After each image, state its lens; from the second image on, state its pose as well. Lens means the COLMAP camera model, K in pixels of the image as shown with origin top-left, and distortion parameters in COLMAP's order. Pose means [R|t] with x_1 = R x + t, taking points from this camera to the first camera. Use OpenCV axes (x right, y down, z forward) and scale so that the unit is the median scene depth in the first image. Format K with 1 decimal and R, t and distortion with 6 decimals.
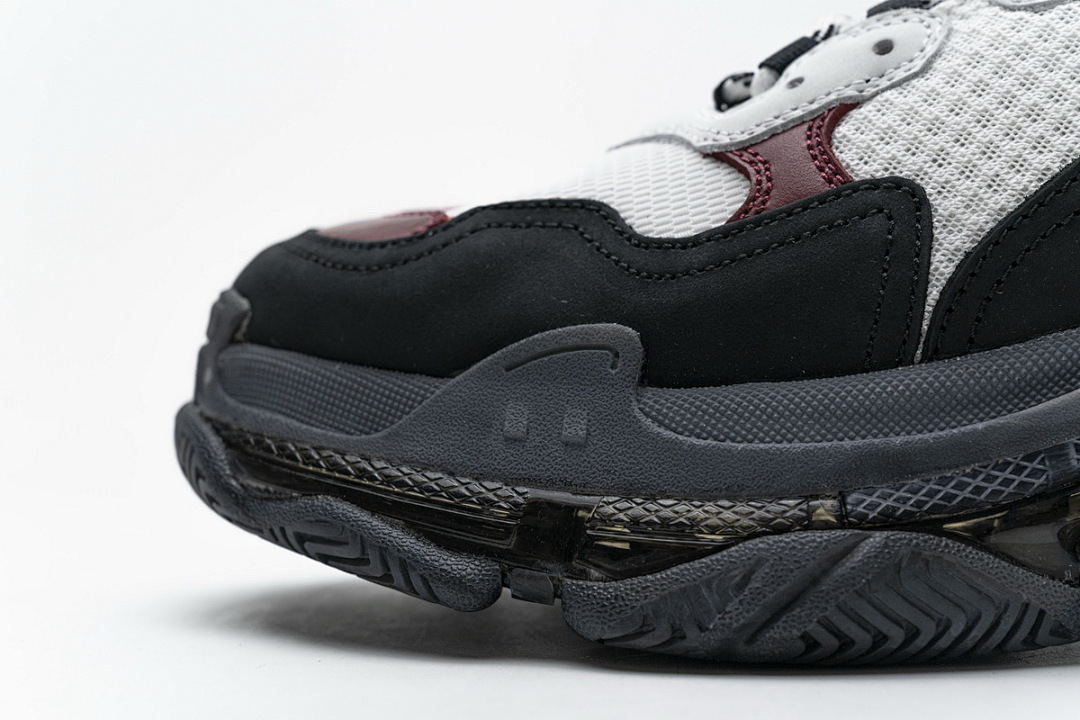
lens RADIAL K [[2105.9, 0, 540.0], [0, 2105.9, 360.0], [0, 0, 1]] dist [0.005829, 0.143873]
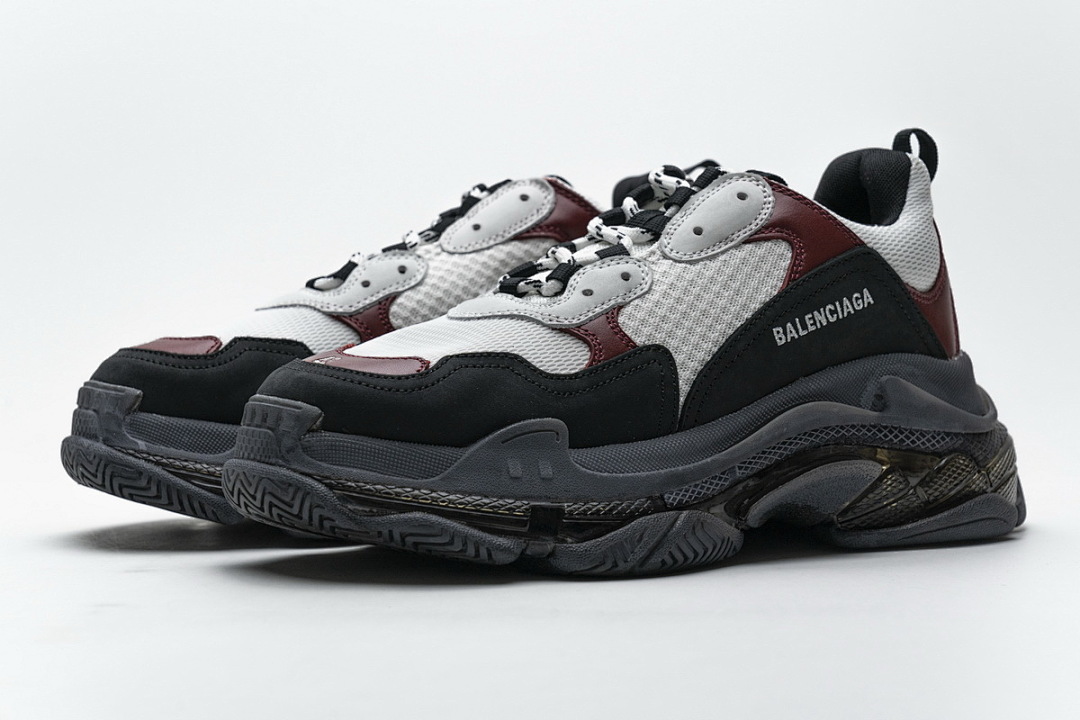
lens RADIAL K [[2105.9, 0, 540.0], [0, 2105.9, 360.0], [0, 0, 1]] dist [0.005829, 0.143873]
pose [[0.787754, -0.020934, 0.615635, -1.234637], [0.013105, 0.999766, 0.017227, -0.109346], [-0.615851, -0.005503, 0.787843, -0.602425]]
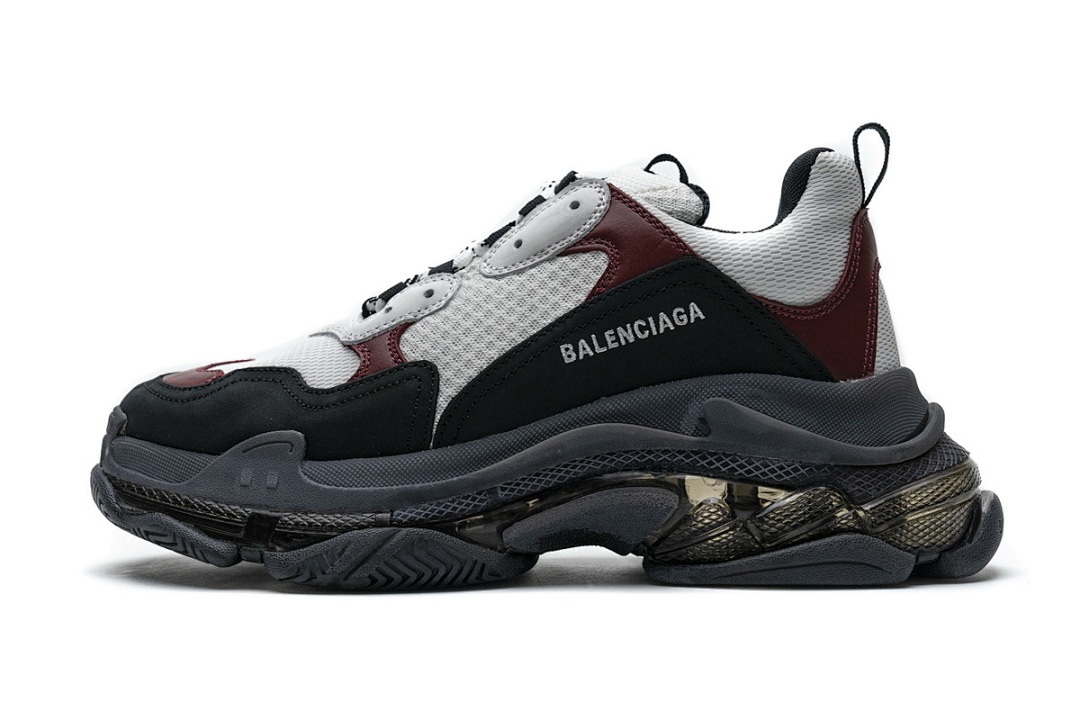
lens RADIAL K [[2022.1, 0, 540.0], [0, 2022.1, 360.0], [0, 0, 1]] dist [0.017494, 0.008344]
pose [[0.999972, -0.006592, 0.003472, 0.278219], [0.006594, 0.999978, -0.000709, -0.085269], [-0.003467, 0.000731, 0.999994, -1.033889]]
